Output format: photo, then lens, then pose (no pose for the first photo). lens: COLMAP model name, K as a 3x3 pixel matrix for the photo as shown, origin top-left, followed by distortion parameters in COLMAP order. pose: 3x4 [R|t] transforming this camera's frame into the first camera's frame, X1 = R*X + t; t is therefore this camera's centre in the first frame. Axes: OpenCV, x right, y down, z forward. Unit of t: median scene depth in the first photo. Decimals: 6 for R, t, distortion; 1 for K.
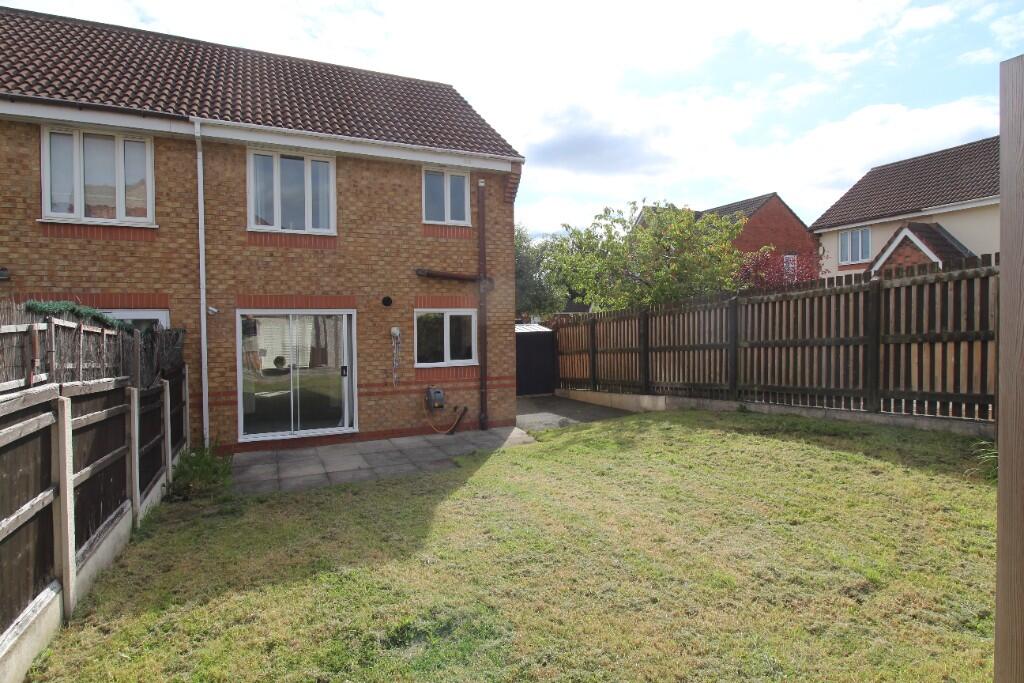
lens RADIAL K [[561.8, 0, 517.3], [0, 561.8, 336.4], [0, 0, 1]] dist [0.012231, -0.016045]
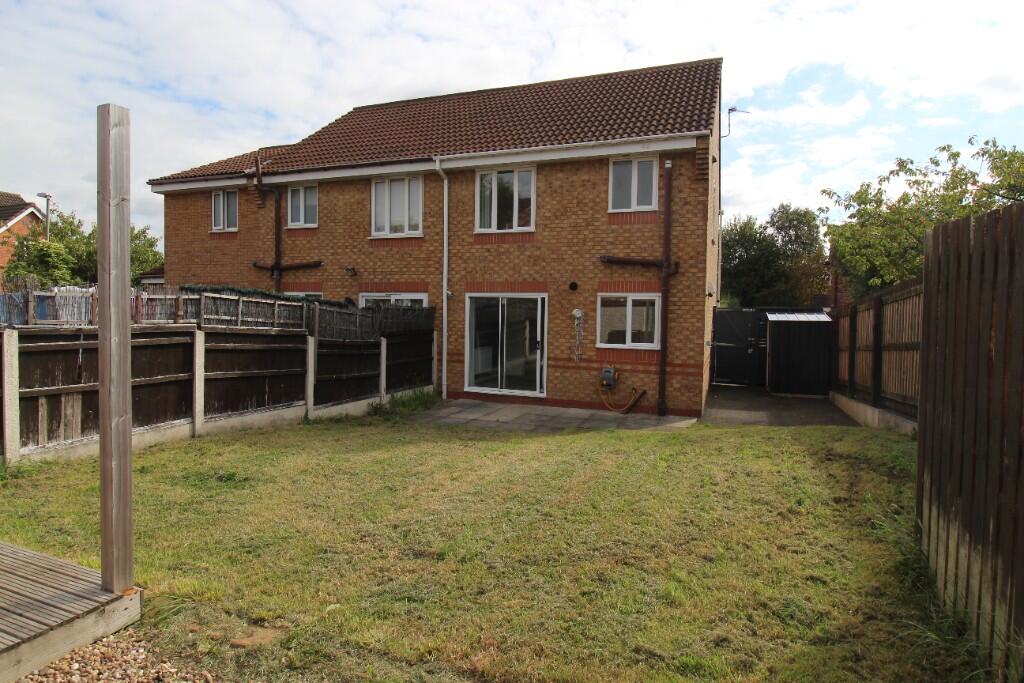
lens RADIAL K [[561.8, 0, 517.3], [0, 561.8, 336.4], [0, 0, 1]] dist [0.012231, -0.016045]
pose [[0.688268, 0.056405, -0.723260, 0.515152], [-0.042069, 0.998398, 0.037829, 0.000188], [0.724235, 0.004390, 0.689539, 0.144459]]
